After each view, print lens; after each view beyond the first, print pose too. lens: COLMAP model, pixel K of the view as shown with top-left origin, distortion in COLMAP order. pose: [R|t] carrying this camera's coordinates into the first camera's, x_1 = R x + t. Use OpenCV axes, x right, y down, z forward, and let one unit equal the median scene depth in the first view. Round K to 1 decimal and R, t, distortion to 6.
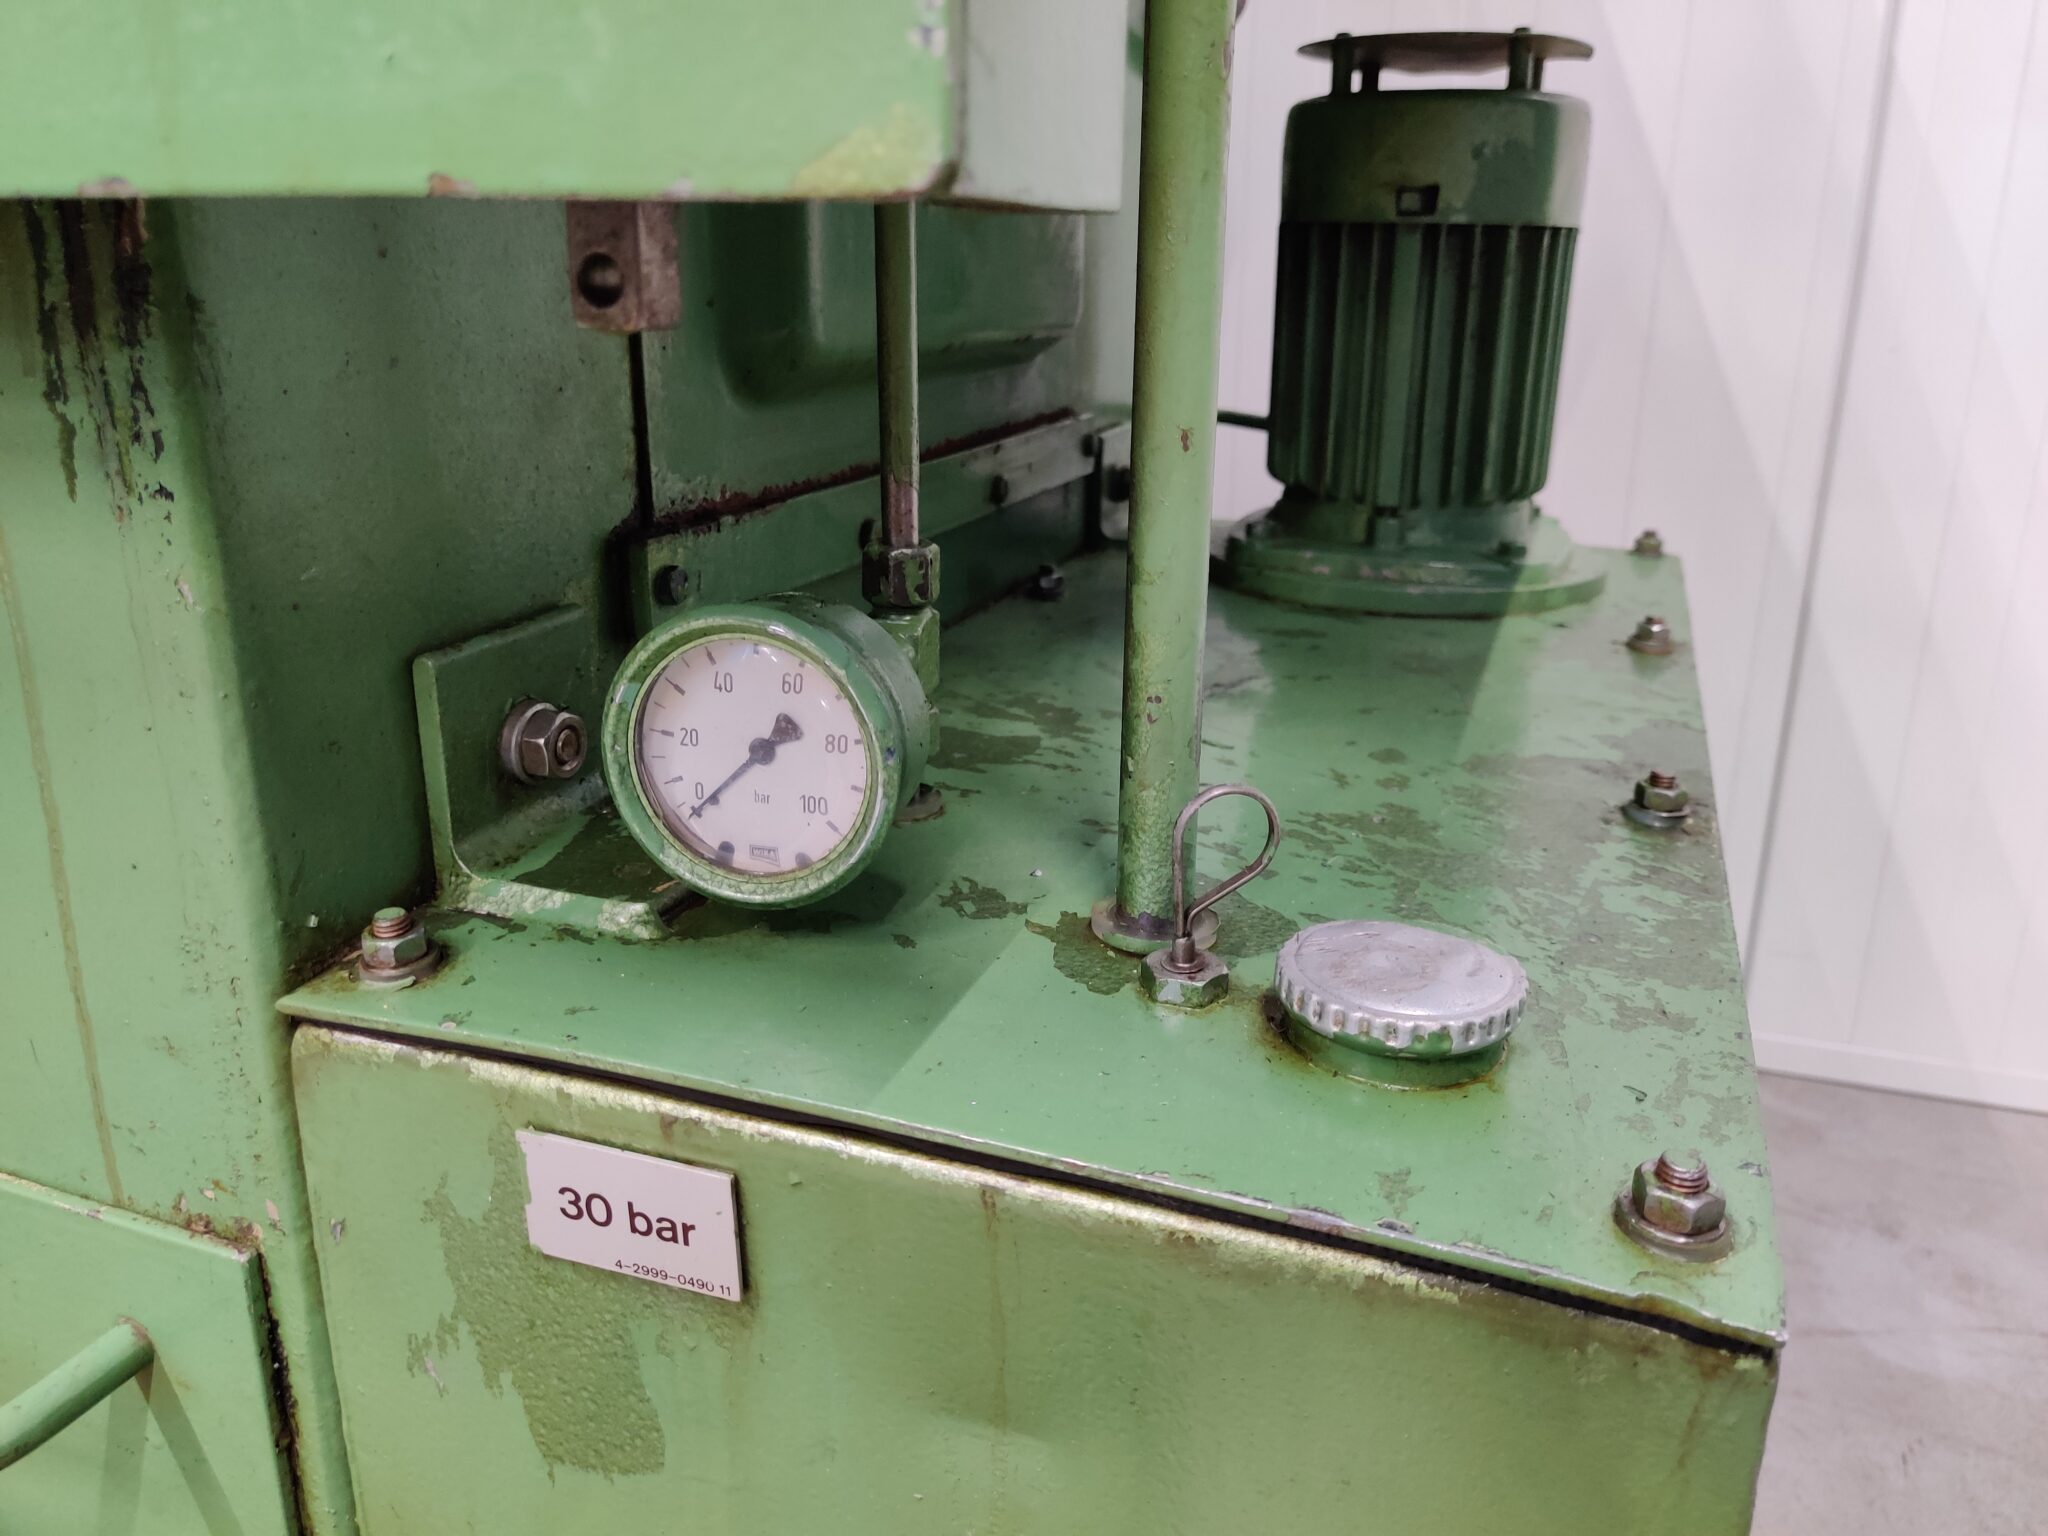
lens RADIAL K [[1555.9, 0, 1045.2], [0, 1555.9, 759.1], [0, 0, 1]] dist [0.039213, -0.038578]
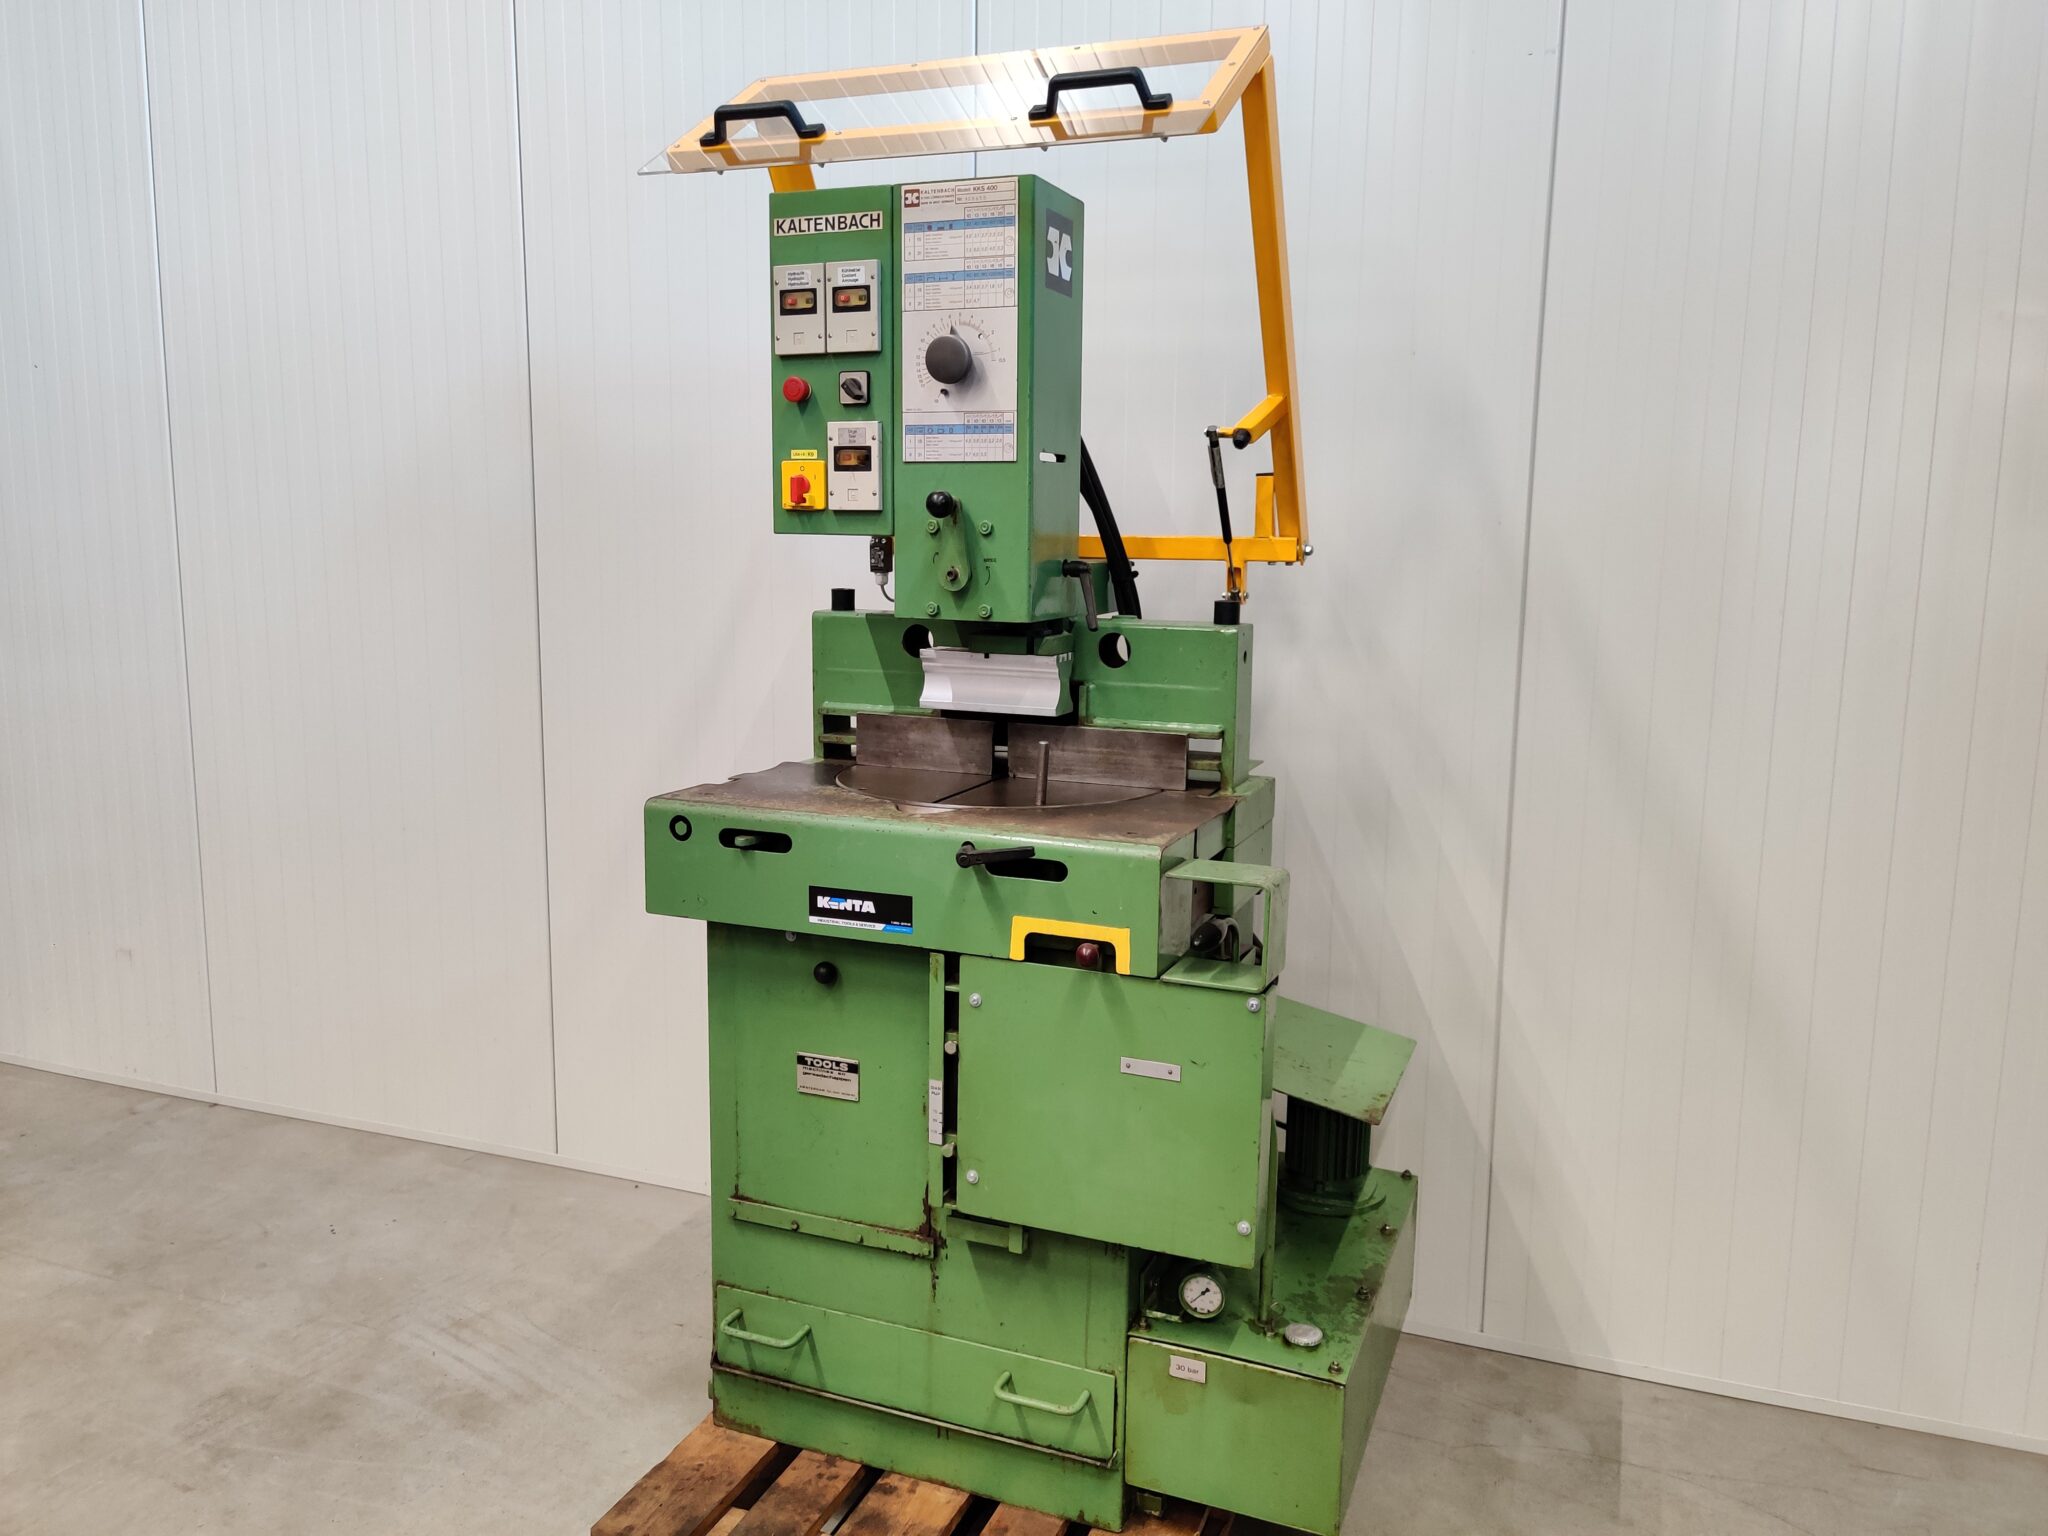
lens RADIAL K [[1555.9, 0, 1039.2], [0, 1555.9, 752.1], [0, 0, 1]] dist [0.039213, -0.038578]
pose [[0.999609, 0.008889, -0.026502, -0.676537], [-0.013004, 0.987133, -0.159371, -1.119255], [0.024744, 0.159653, 0.986863, -5.456960]]
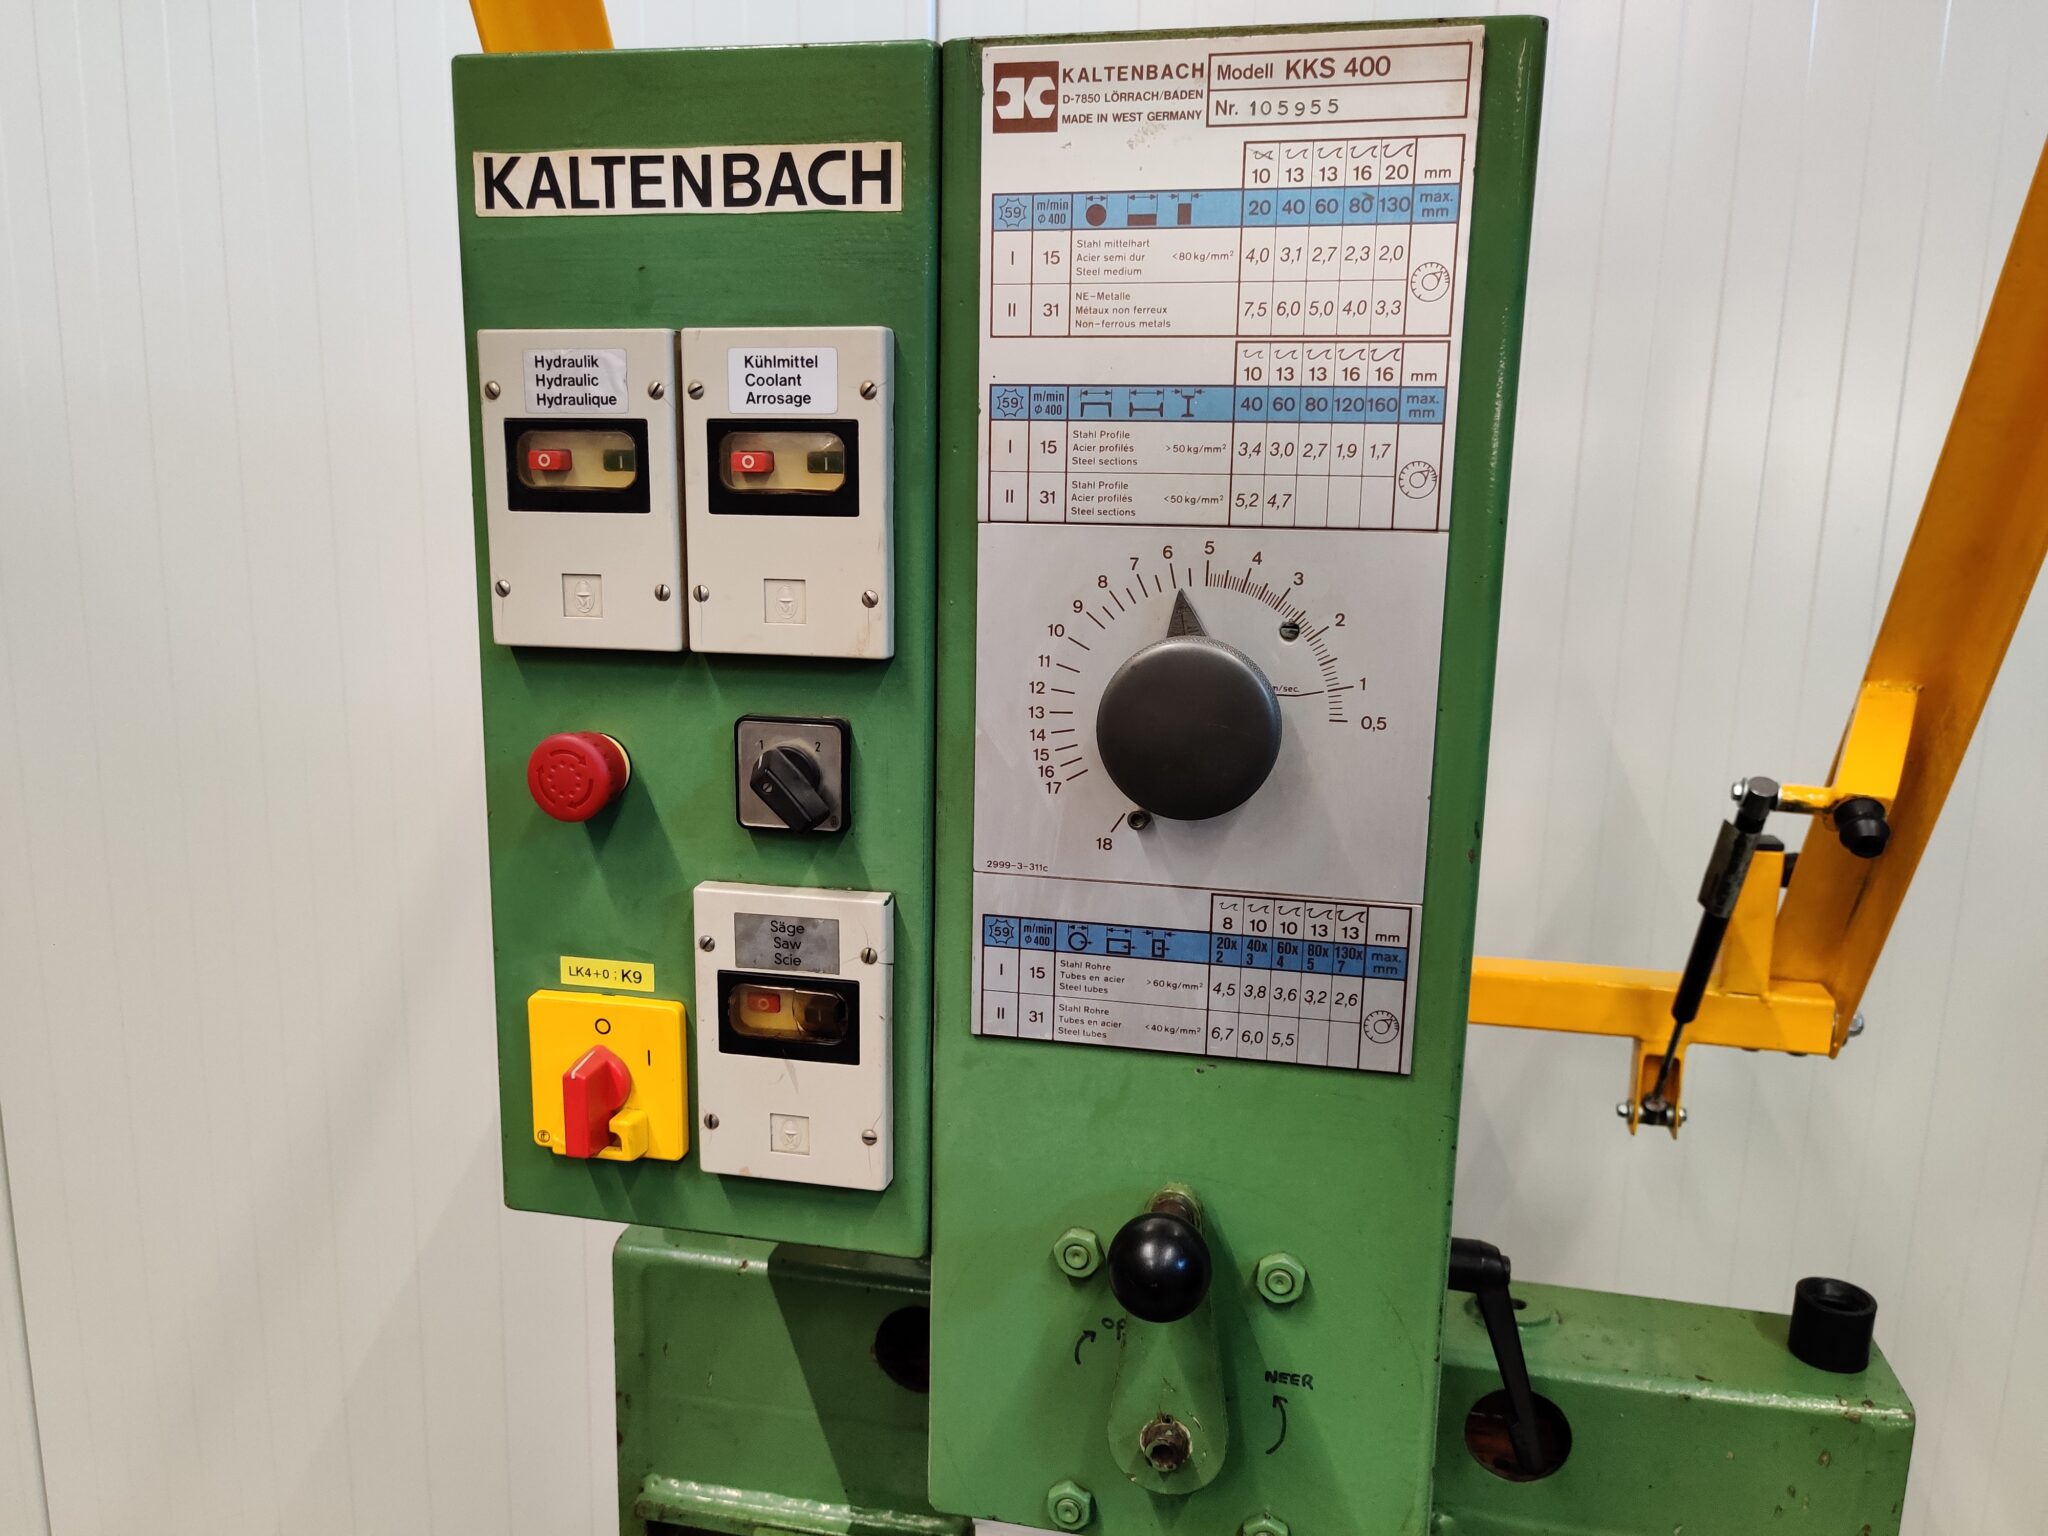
lens RADIAL K [[1555.9, 0, 1025.2], [0, 1555.9, 787.6], [0, 0, 1]] dist [0.039213, -0.038578]
pose [[0.990211, -0.012828, 0.138991, -1.618928], [0.028072, 0.993725, -0.108275, -3.430862], [-0.136730, 0.111117, 0.984357, -1.129914]]
